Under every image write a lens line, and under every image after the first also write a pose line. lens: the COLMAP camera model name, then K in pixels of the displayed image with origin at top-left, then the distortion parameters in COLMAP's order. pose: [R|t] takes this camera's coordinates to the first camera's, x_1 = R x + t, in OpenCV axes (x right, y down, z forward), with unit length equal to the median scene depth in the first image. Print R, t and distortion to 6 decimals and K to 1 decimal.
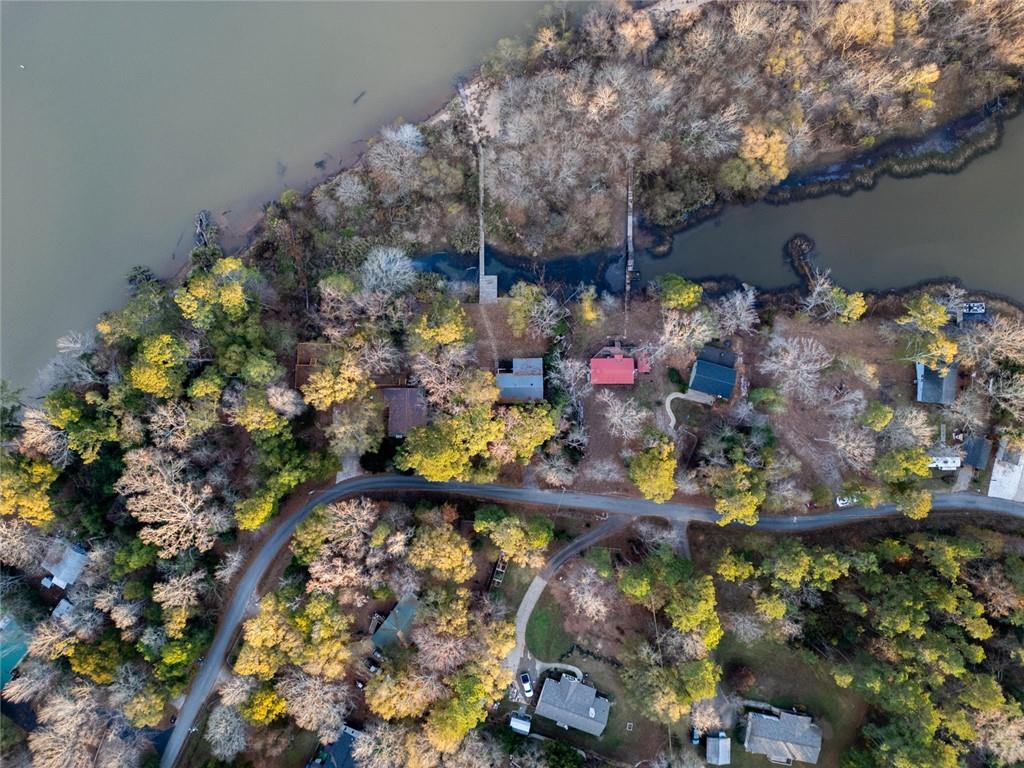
lens RADIAL K [[713.9, 0, 515.7], [0, 713.9, 385.8], [0, 0, 1]] dist [0.079009, -0.069504]
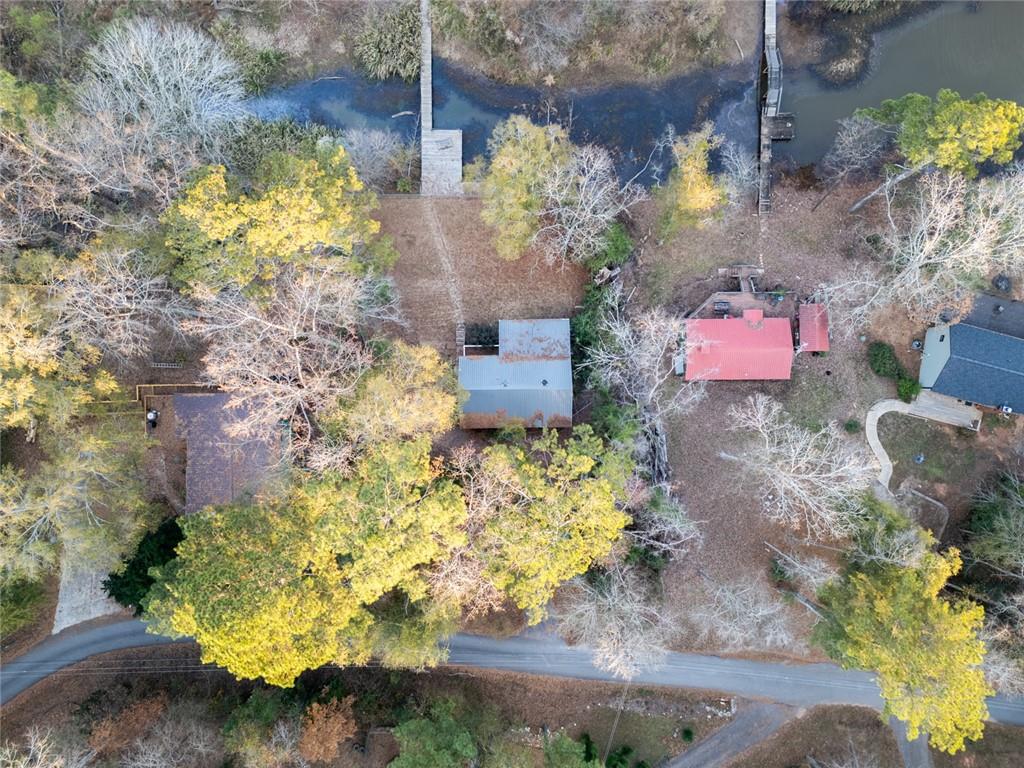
lens RADIAL K [[713.9, 0, 515.7], [0, 713.9, 385.8], [0, 0, 1]] dist [0.079009, -0.069504]
pose [[0.999987, -0.004079, 0.002973, 0.004696], [0.004071, 0.999989, 0.002467, -0.000942], [-0.002983, -0.002454, 0.999993, 0.583916]]
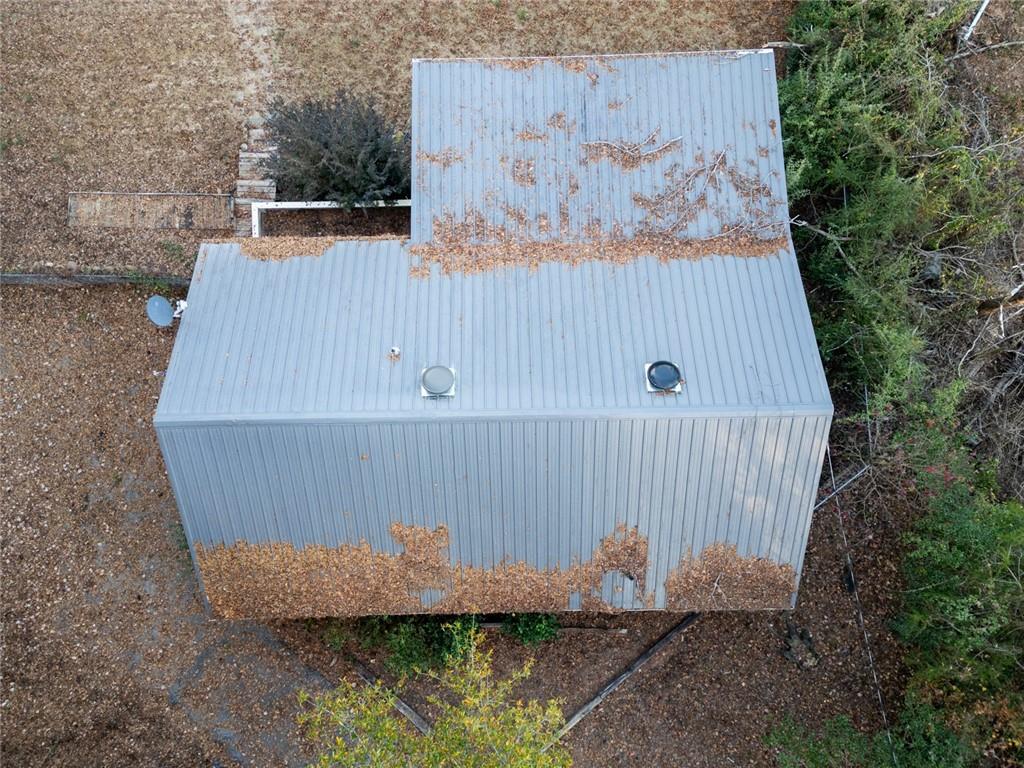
lens RADIAL K [[713.9, 0, 515.7], [0, 713.9, 385.8], [0, 0, 1]] dist [0.079009, -0.069504]
pose [[0.999943, -0.009792, 0.004330, 0.007317], [0.009769, 0.999938, 0.005333, -0.001279], [-0.004382, -0.005291, 0.999976, 0.917841]]
